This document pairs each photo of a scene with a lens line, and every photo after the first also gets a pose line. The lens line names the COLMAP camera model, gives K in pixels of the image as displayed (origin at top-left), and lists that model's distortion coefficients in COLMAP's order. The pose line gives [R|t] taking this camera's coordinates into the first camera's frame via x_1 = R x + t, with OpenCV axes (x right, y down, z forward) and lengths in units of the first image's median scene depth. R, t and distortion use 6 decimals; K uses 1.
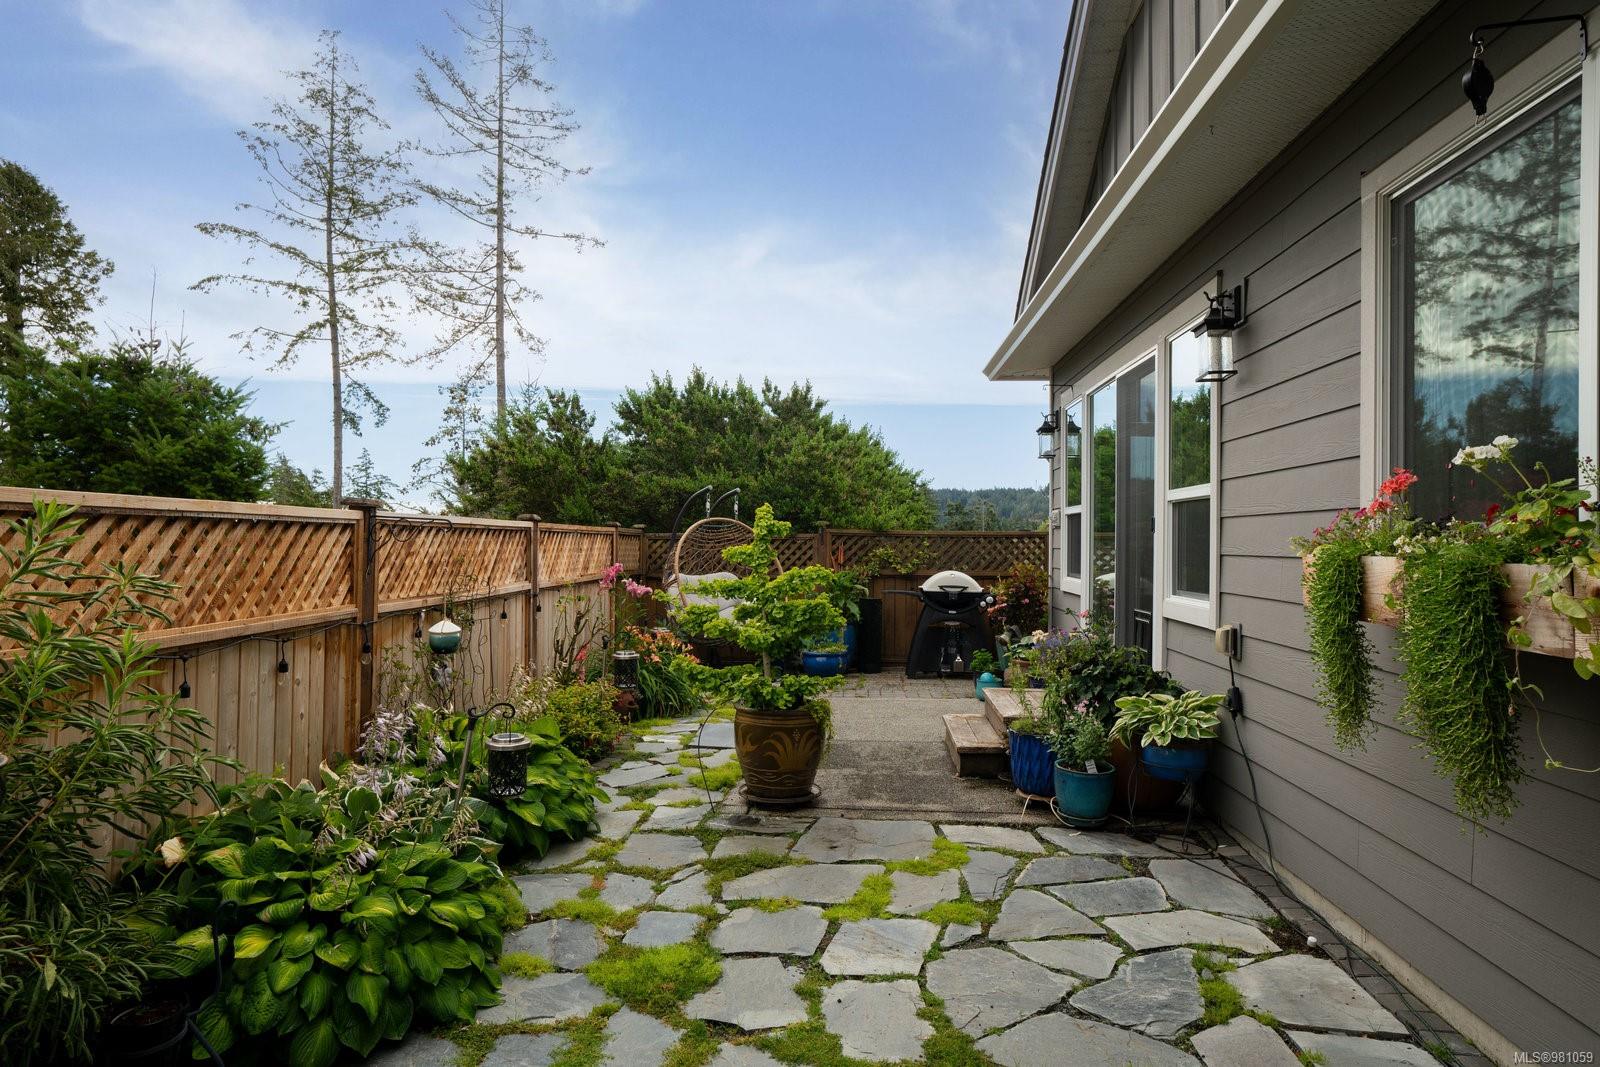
lens RADIAL K [[964.7, 0, 806.7], [0, 964.7, 531.3], [0, 0, 1]] dist [-0.004002, 0.010659]
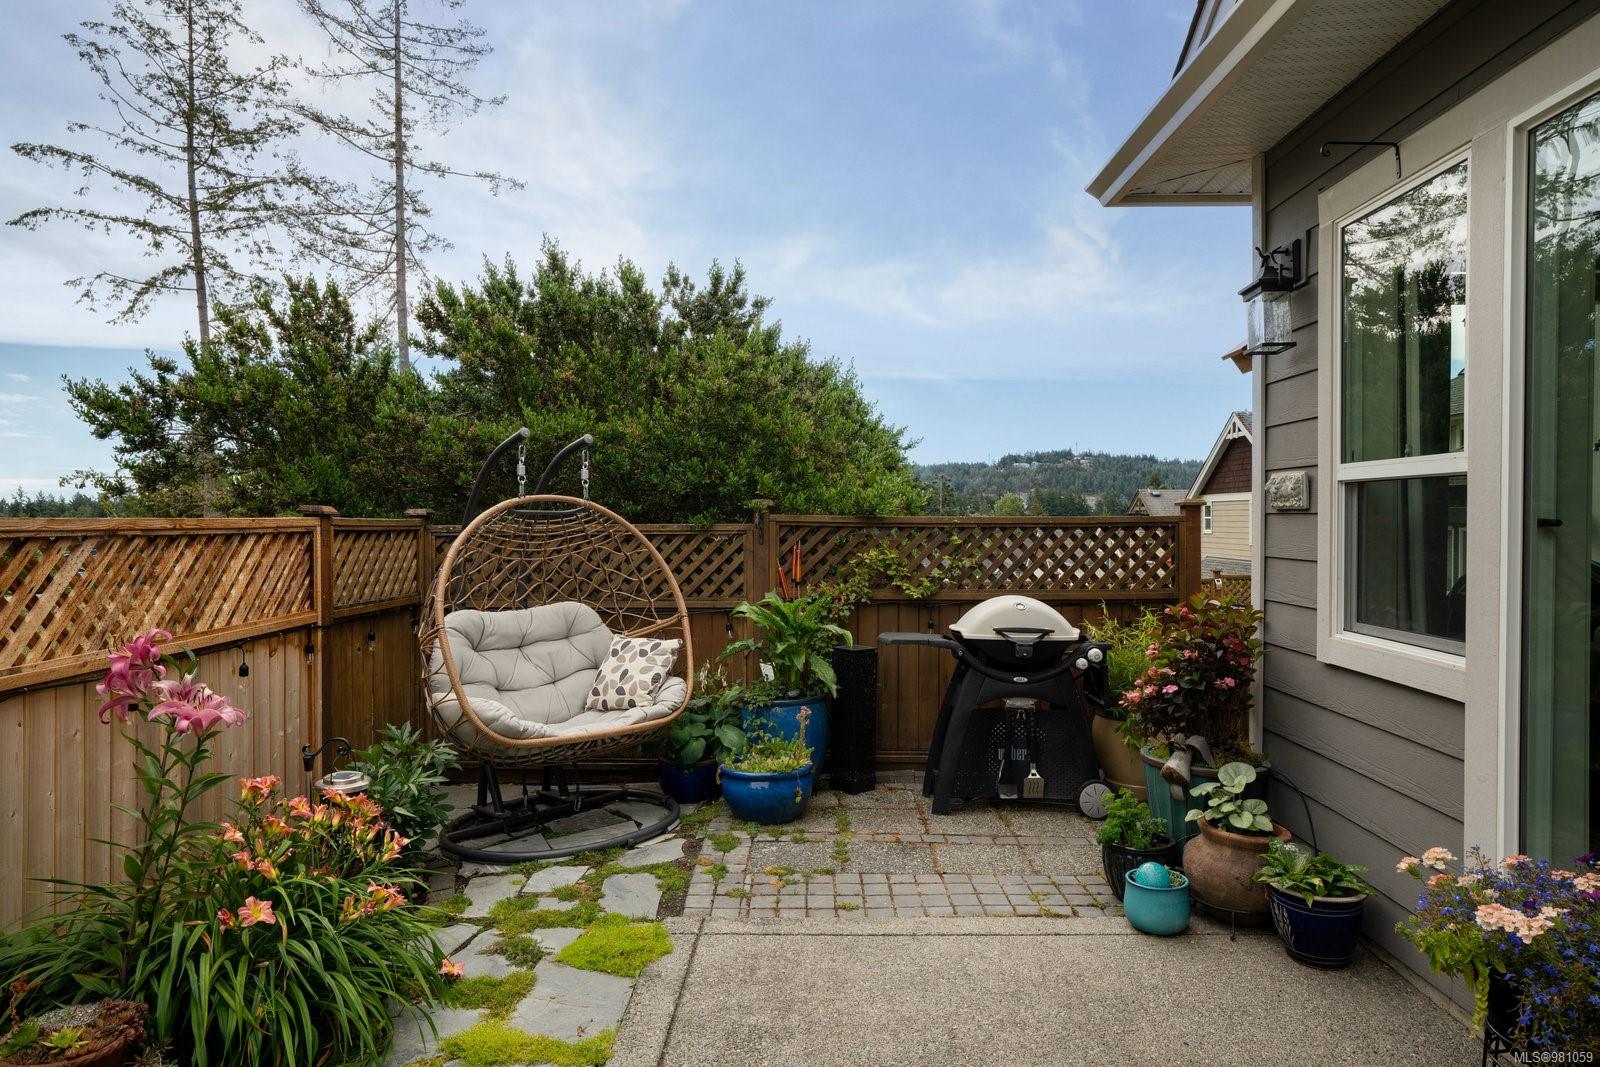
lens RADIAL K [[964.7, 0, 790.9], [0, 964.7, 531.3], [0, 0, 1]] dist [-0.004002, 0.010659]
pose [[0.999434, -0.008742, 0.032475, 0.004206], [0.007942, 0.999664, 0.024663, -0.001739], [-0.032680, -0.024391, 0.999168, 0.131151]]
